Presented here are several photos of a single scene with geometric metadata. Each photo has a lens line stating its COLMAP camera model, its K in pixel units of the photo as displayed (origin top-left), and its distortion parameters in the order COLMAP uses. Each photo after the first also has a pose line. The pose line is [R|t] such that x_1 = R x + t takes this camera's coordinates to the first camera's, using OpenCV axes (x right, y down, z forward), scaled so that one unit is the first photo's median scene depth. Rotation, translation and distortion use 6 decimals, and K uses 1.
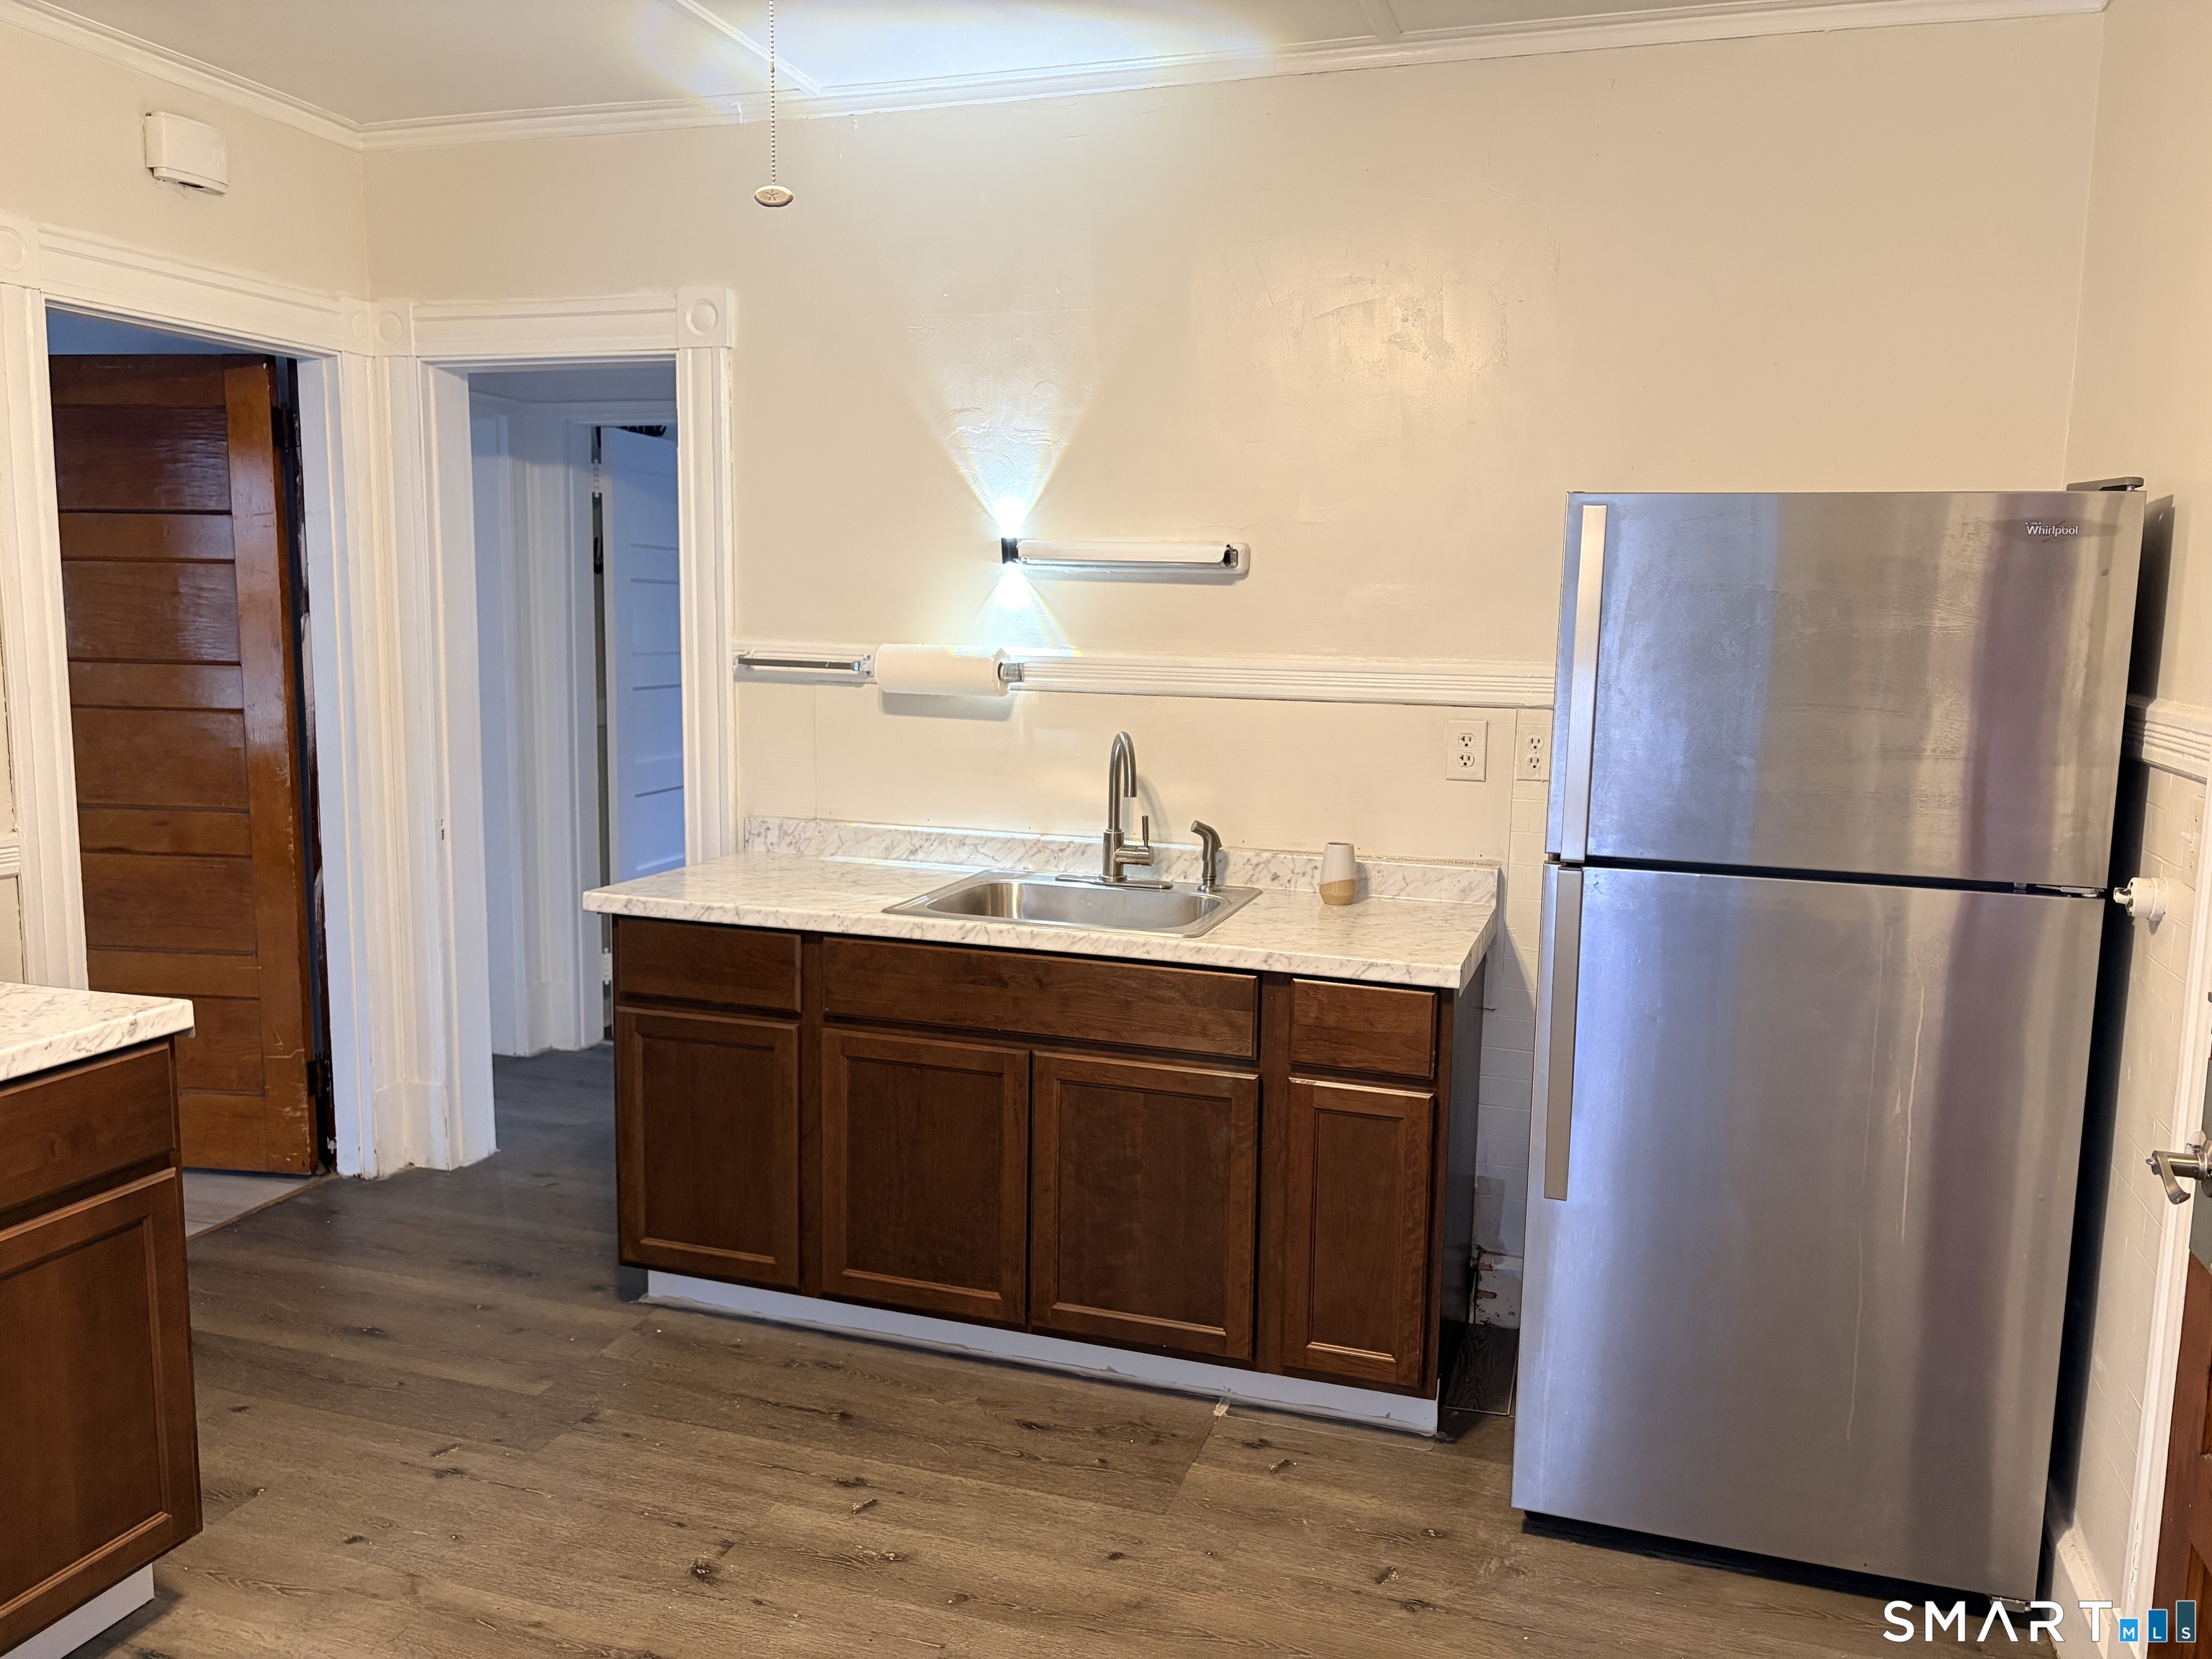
lens RADIAL K [[1671.1, 0, 1123.3], [0, 1671.1, 817.5], [0, 0, 1]] dist [0.045341, -0.046578]
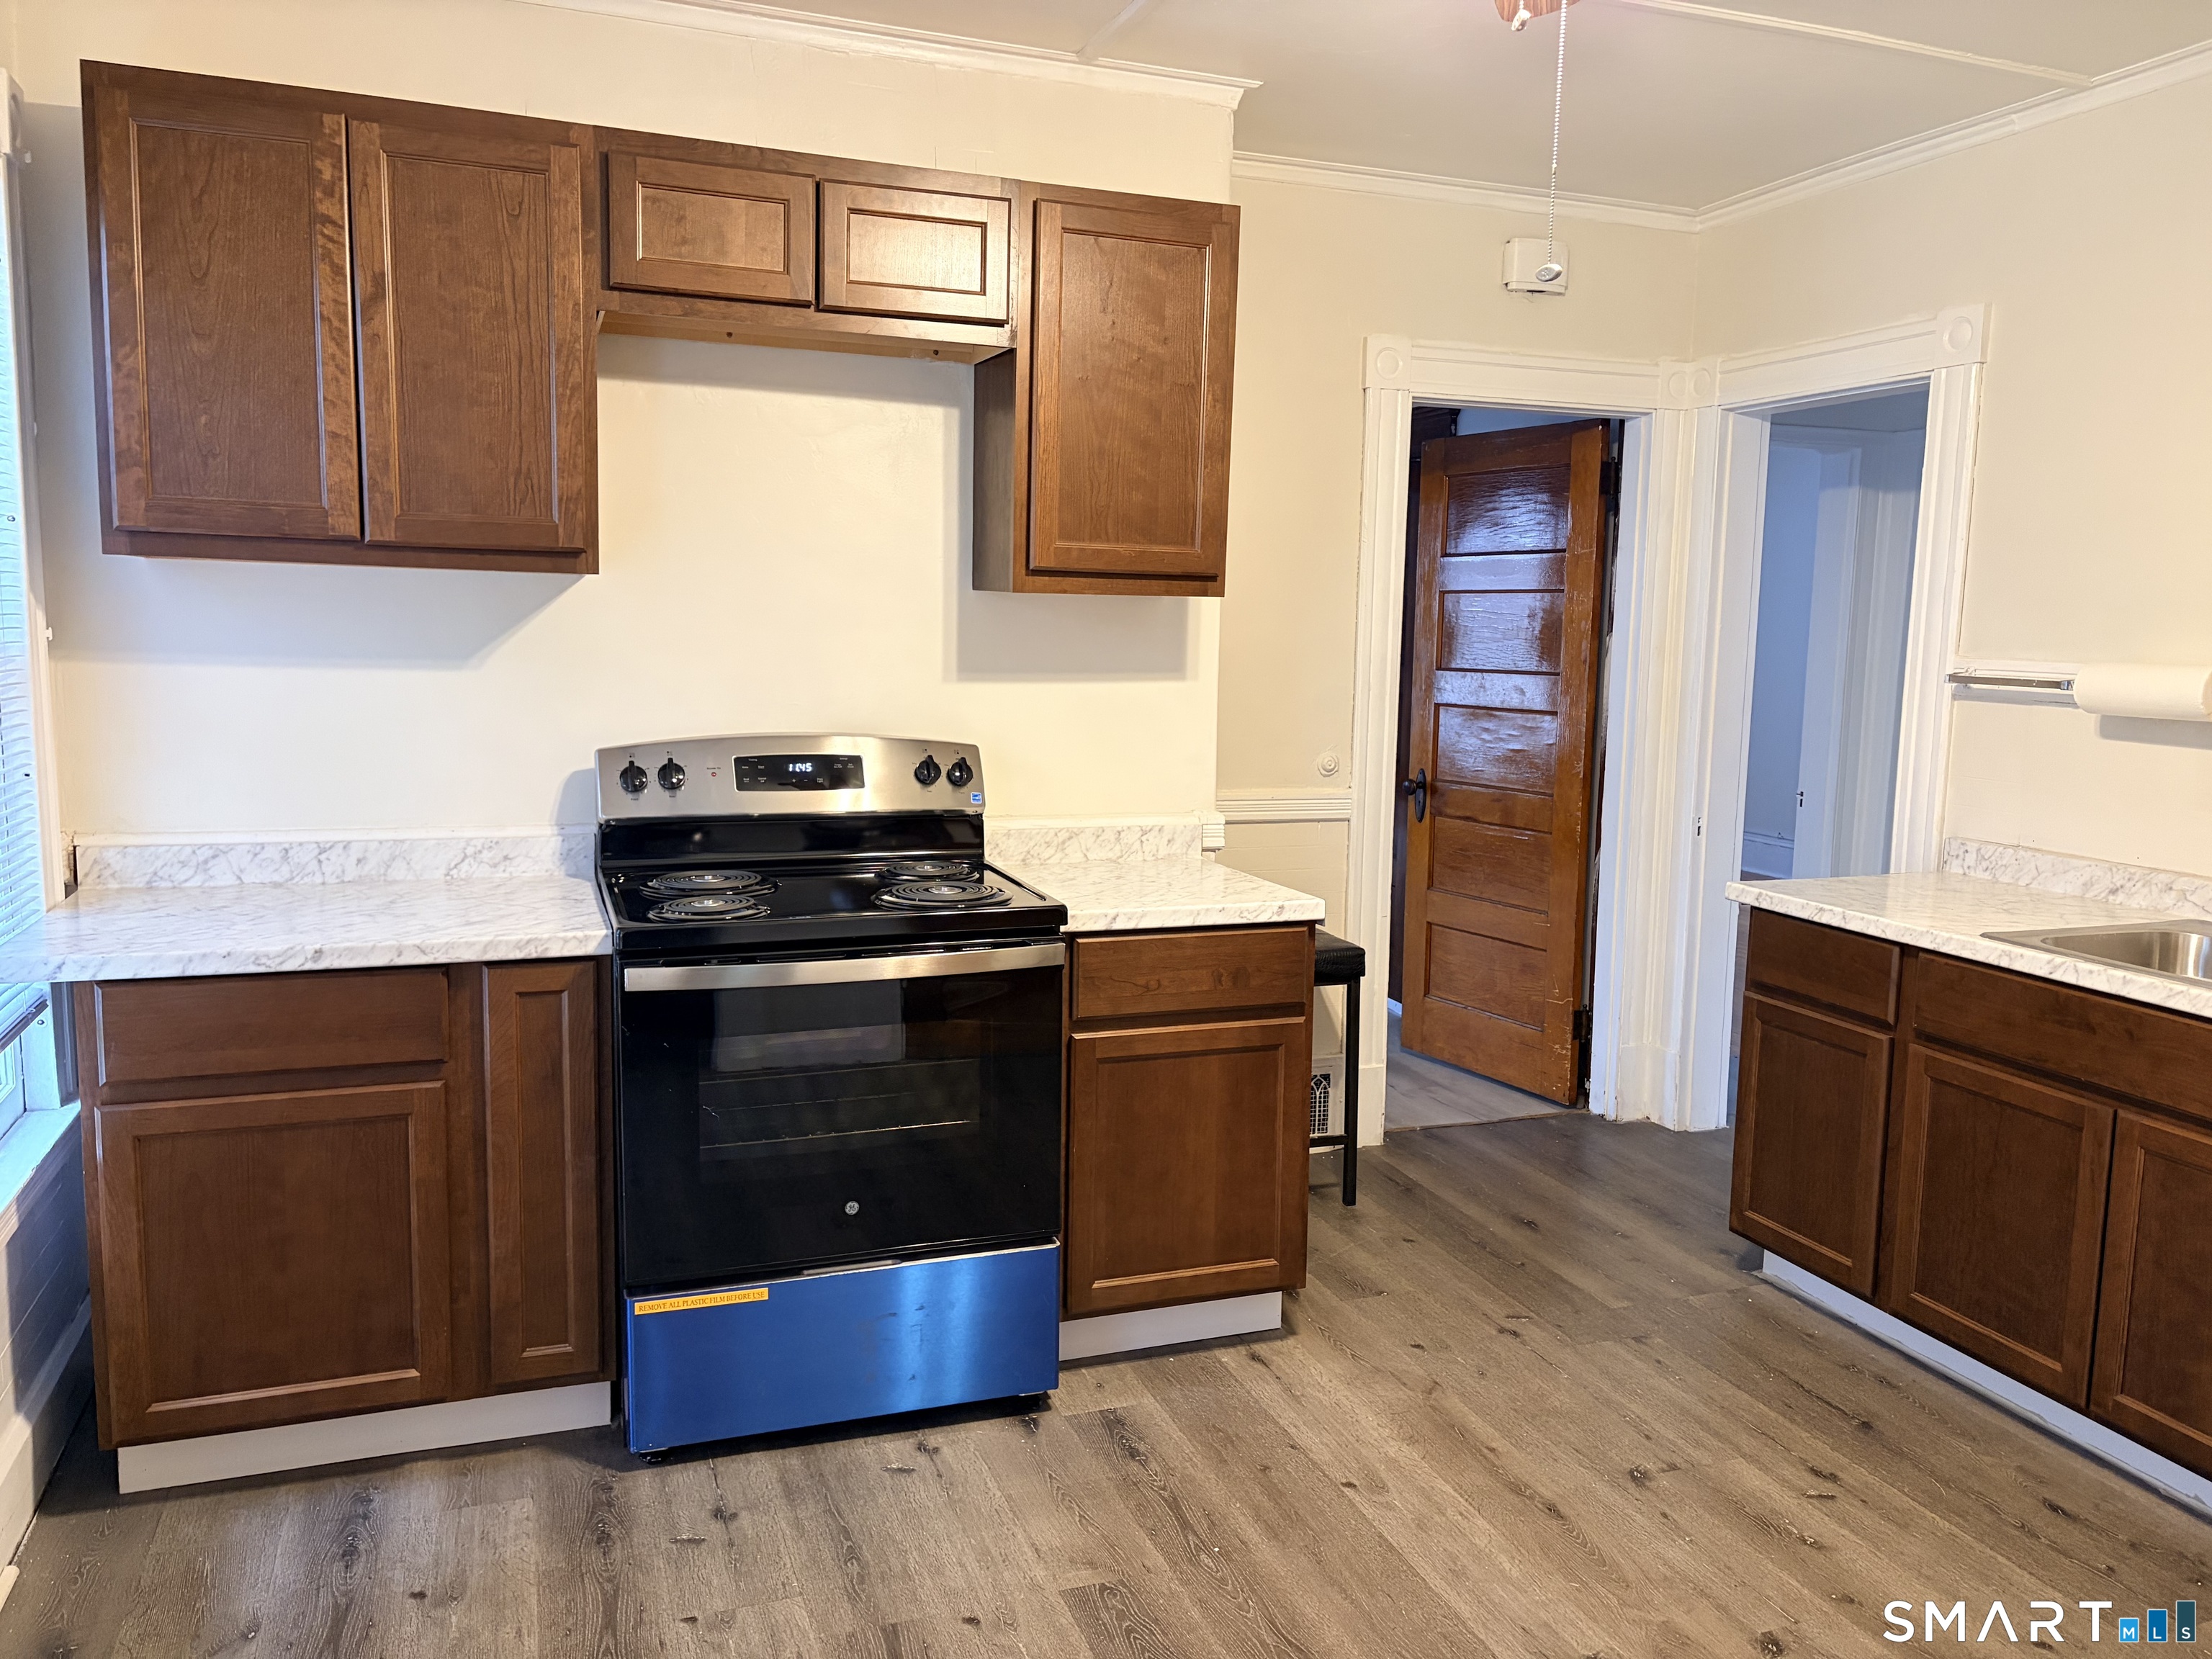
lens RADIAL K [[1671.1, 0, 1113.7], [0, 1671.1, 813.1], [0, 0, 1]] dist [0.045341, -0.046578]
pose [[0.619122, 0.087000, -0.780461, 0.294313], [-0.106602, 0.993956, 0.026234, 0.014145], [0.778026, 0.066956, 0.624654, -0.000662]]
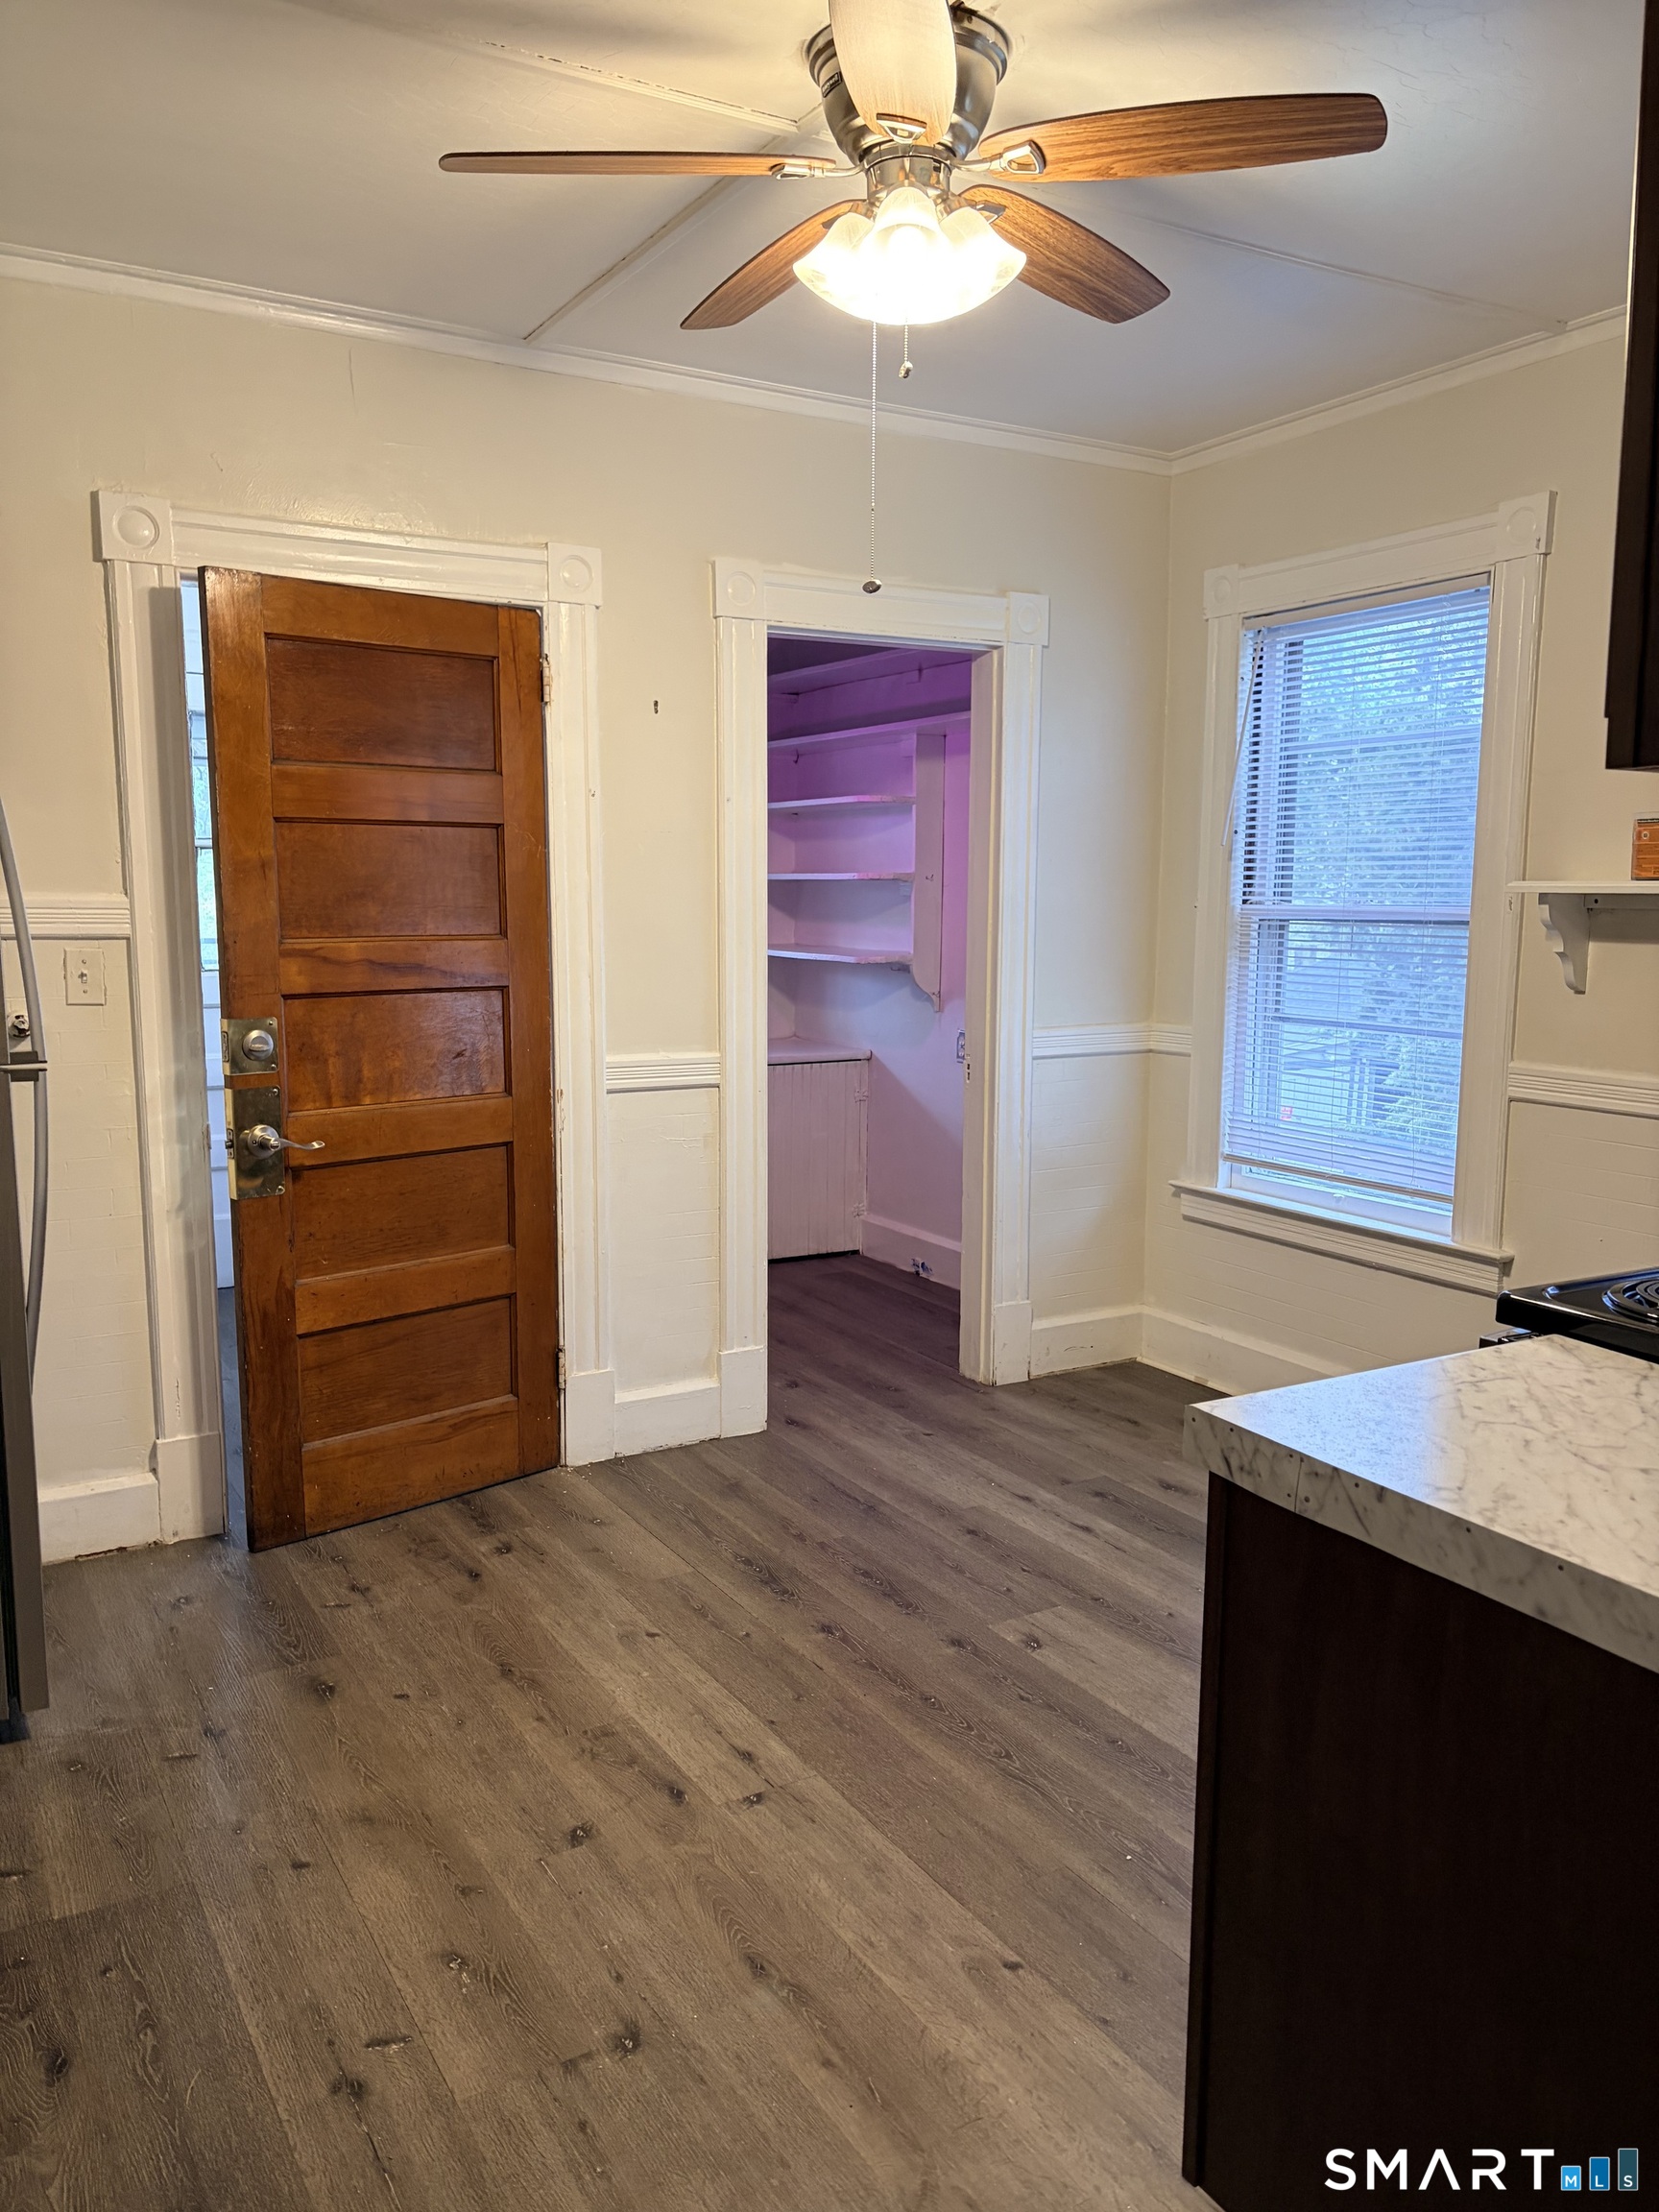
lens RADIAL K [[1671.1, 0, 828.9], [0, 1671.1, 1107.4], [0, 0, 1]] dist [0.045341, -0.046578]
pose [[-0.747206, -0.114887, 0.654587, -0.630353], [0.061830, 0.968656, 0.240588, -0.133314], [-0.661710, 0.220242, -0.716682, 1.122372]]
